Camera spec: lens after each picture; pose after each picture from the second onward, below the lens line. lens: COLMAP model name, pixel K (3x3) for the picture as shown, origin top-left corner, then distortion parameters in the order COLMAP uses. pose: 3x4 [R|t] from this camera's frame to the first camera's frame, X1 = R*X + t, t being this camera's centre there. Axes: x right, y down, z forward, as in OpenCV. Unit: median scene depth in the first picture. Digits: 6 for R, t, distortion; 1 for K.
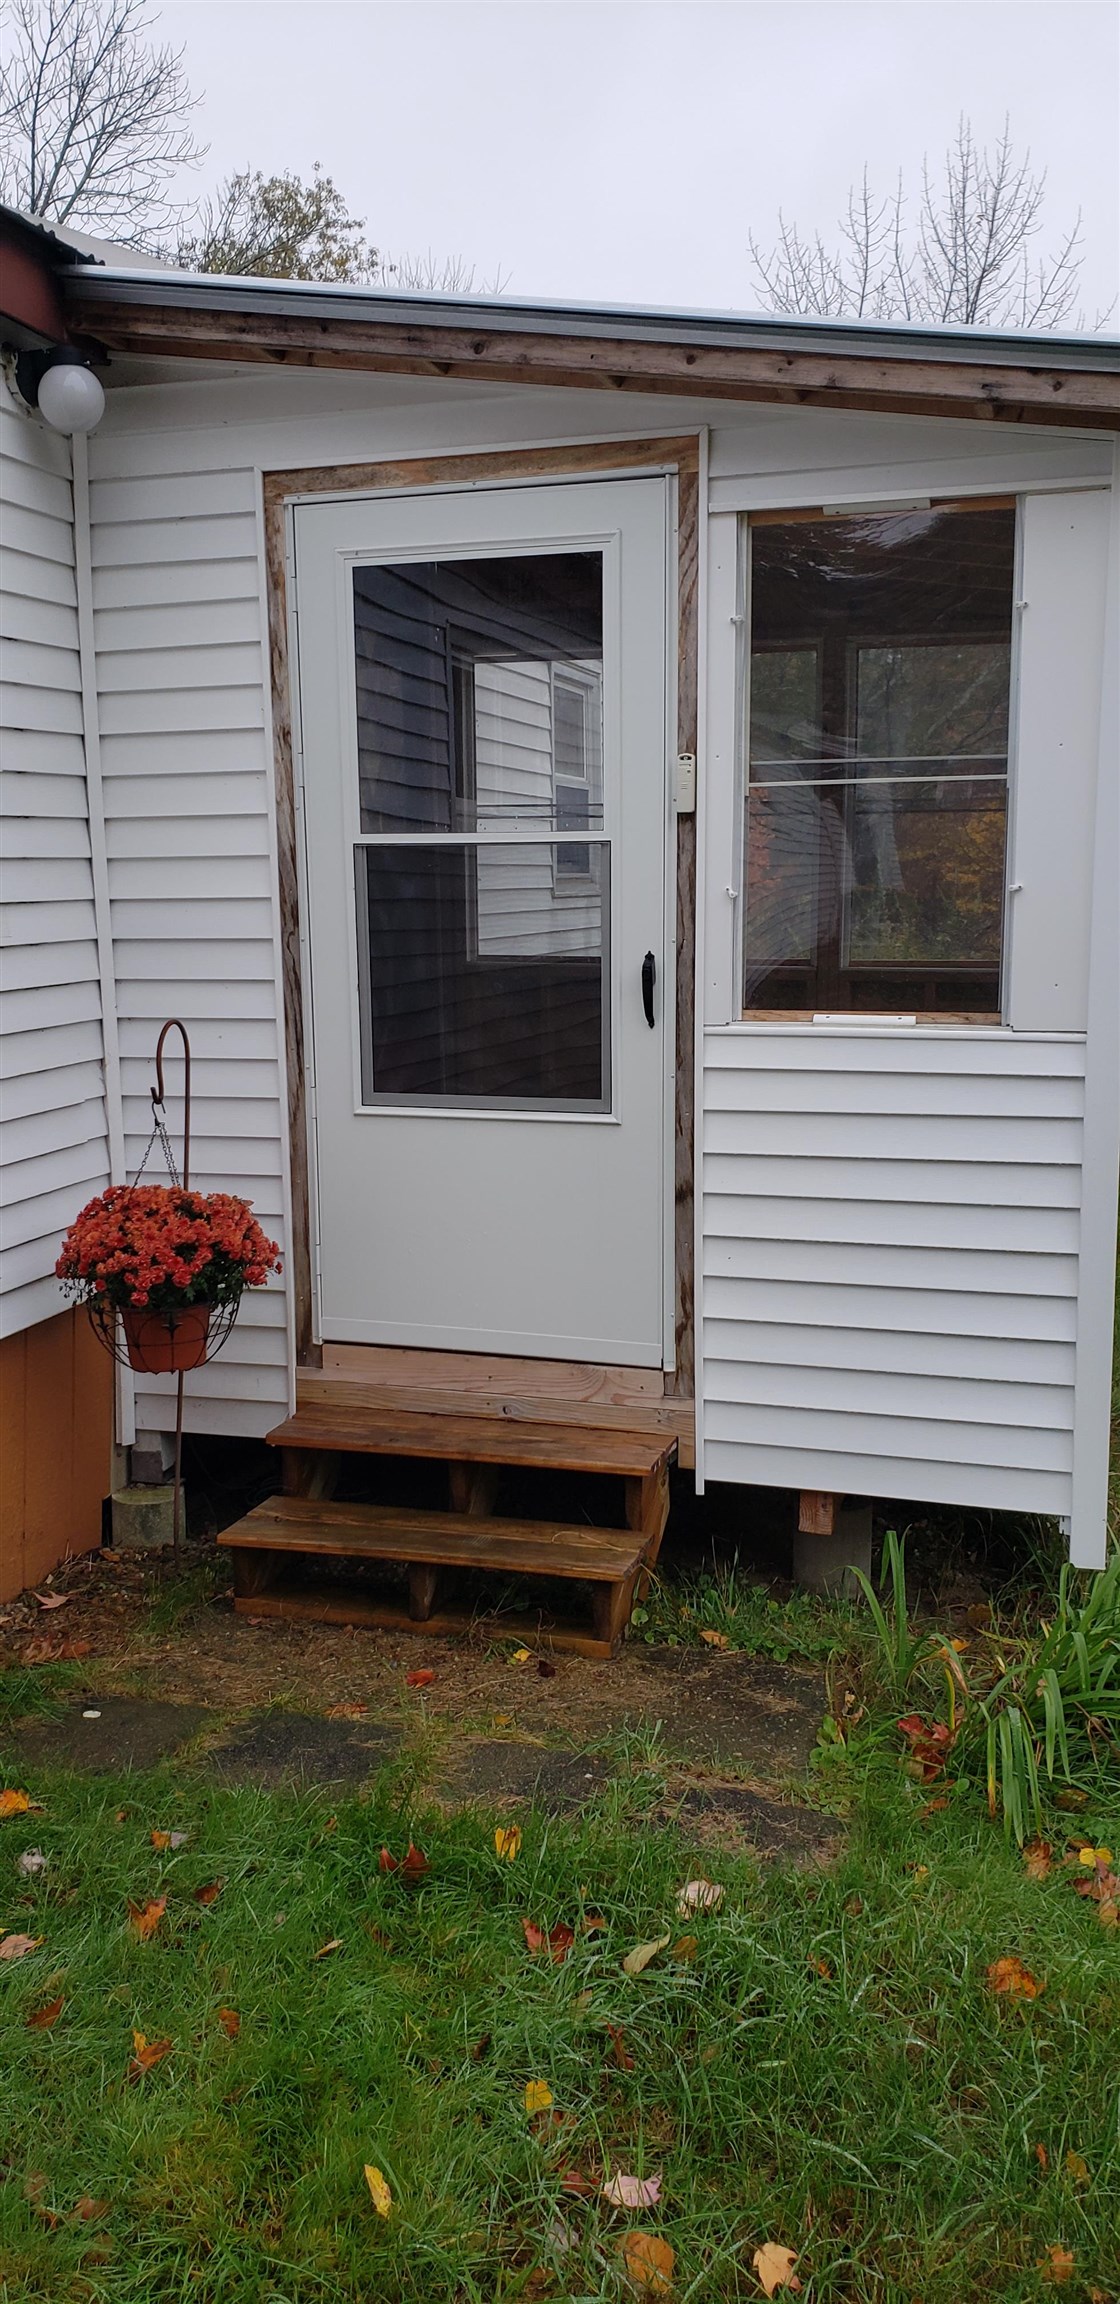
lens RADIAL K [[1772.3, 0, 562.4], [0, 1772.3, 1146.3], [0, 0, 1]] dist [0.024756, -0.027542]
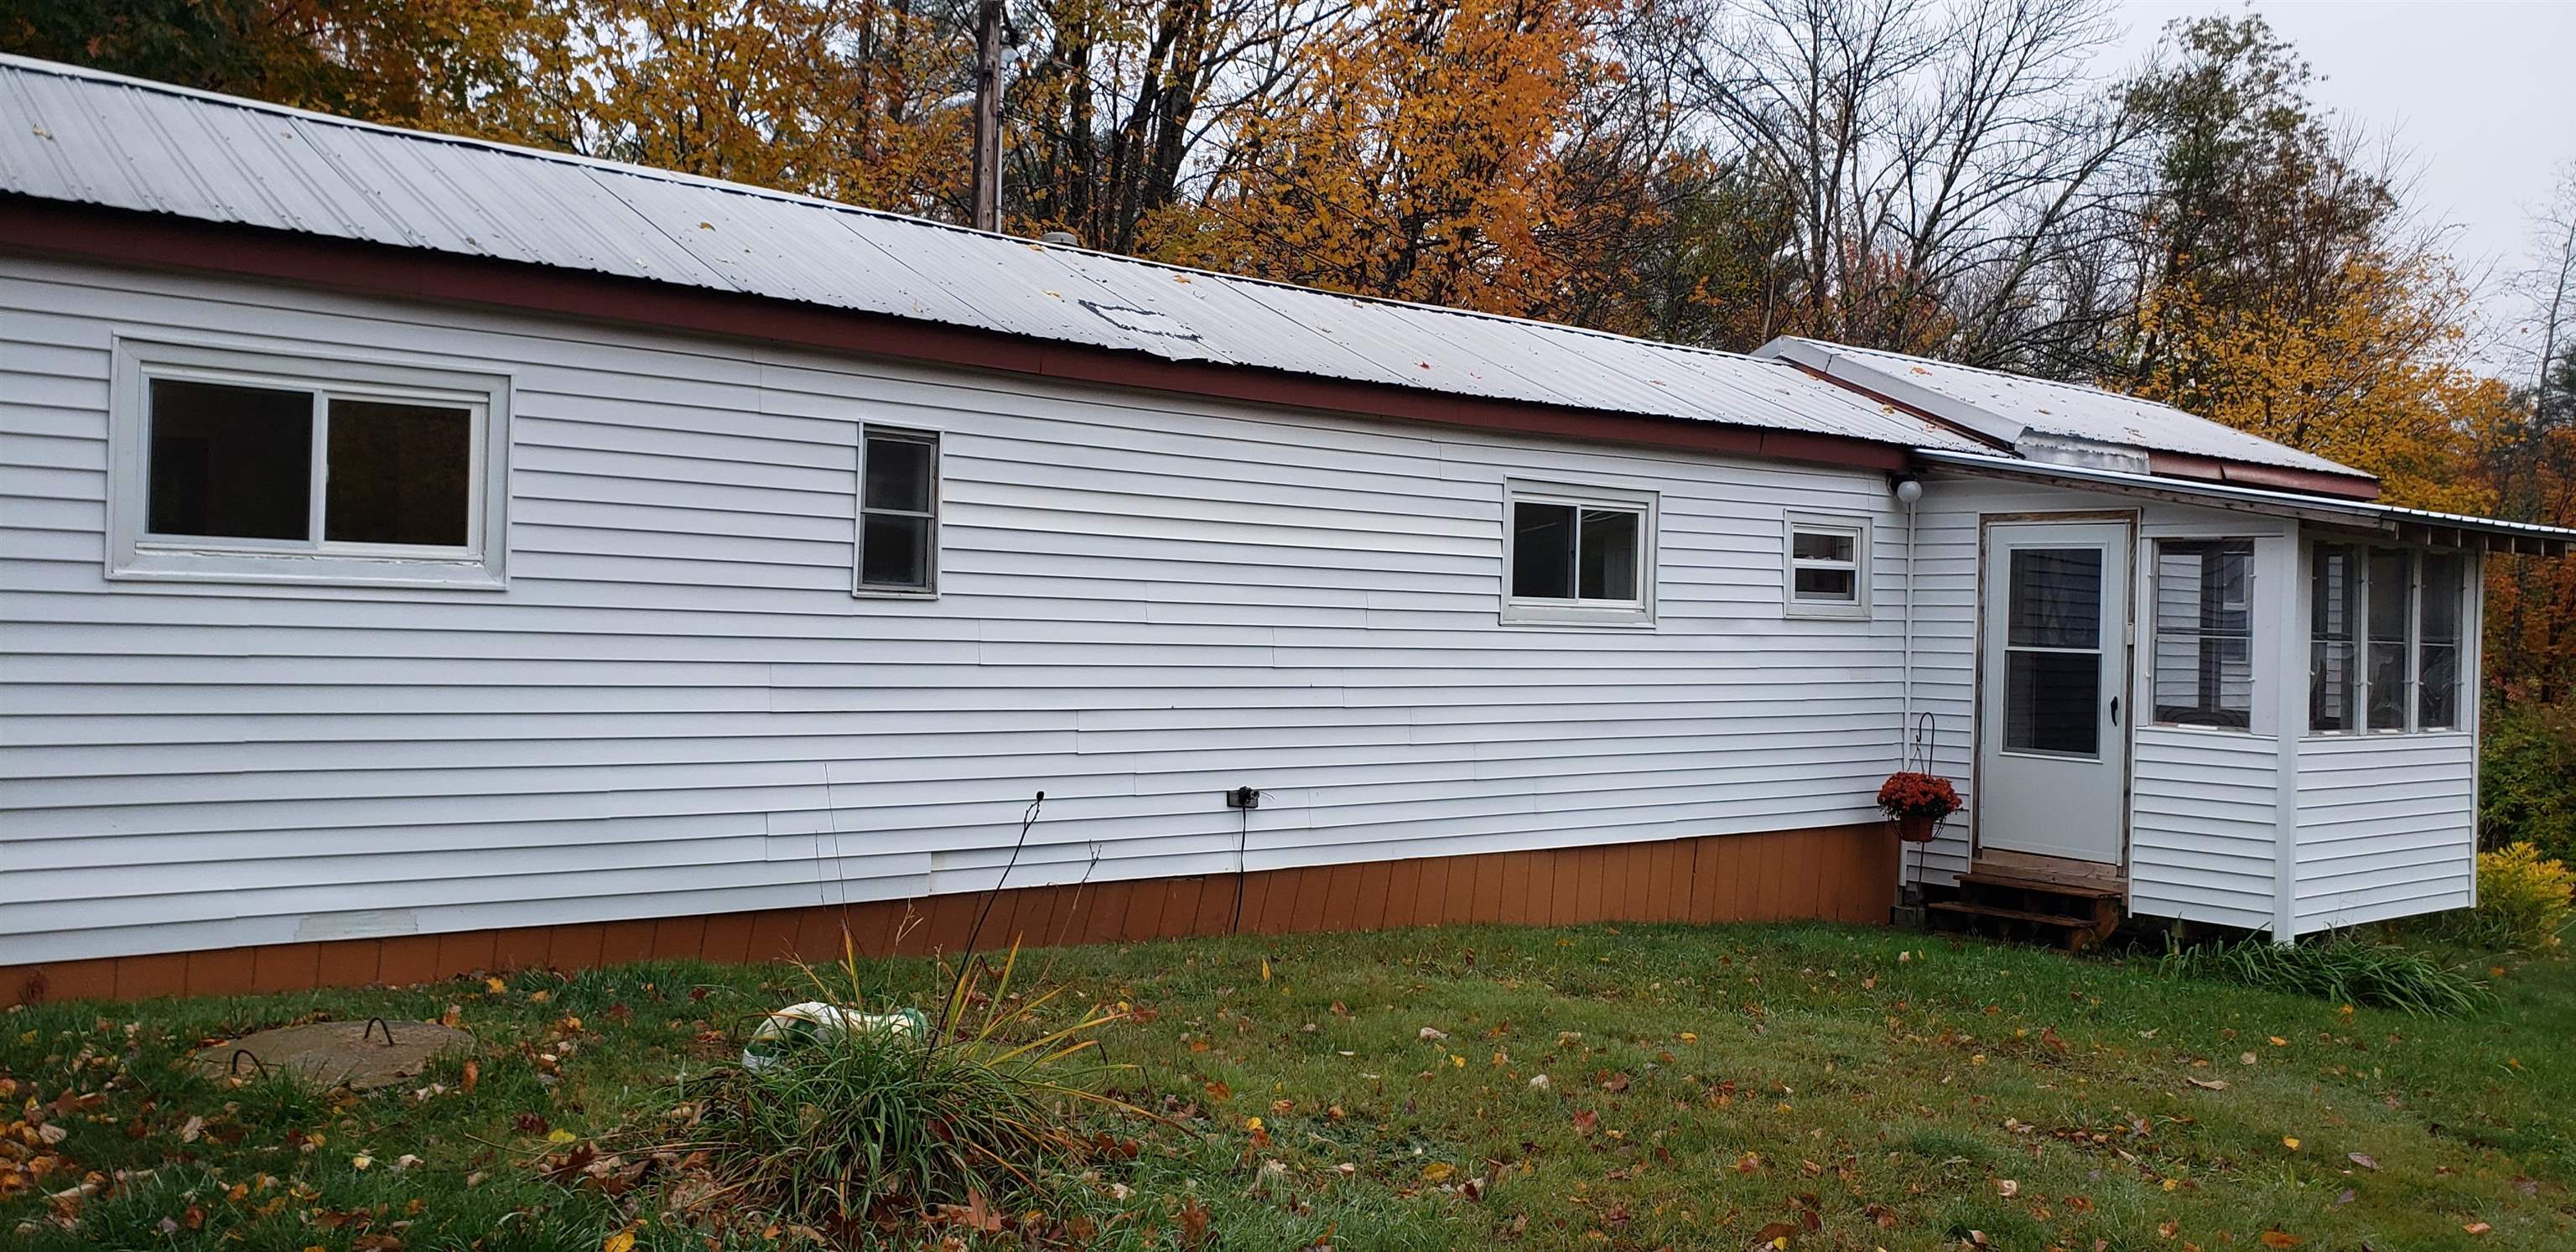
lens RADIAL K [[1981.5, 0, 1299.2], [0, 1981.5, 605.6], [0, 0, 1]] dist [0.024756, -0.027542]
pose [[0.824662, 0.032448, -0.564694, 0.674907], [-0.124040, 0.984426, -0.124577, 0.257962], [0.551858, 0.172779, 0.815844, -1.973185]]
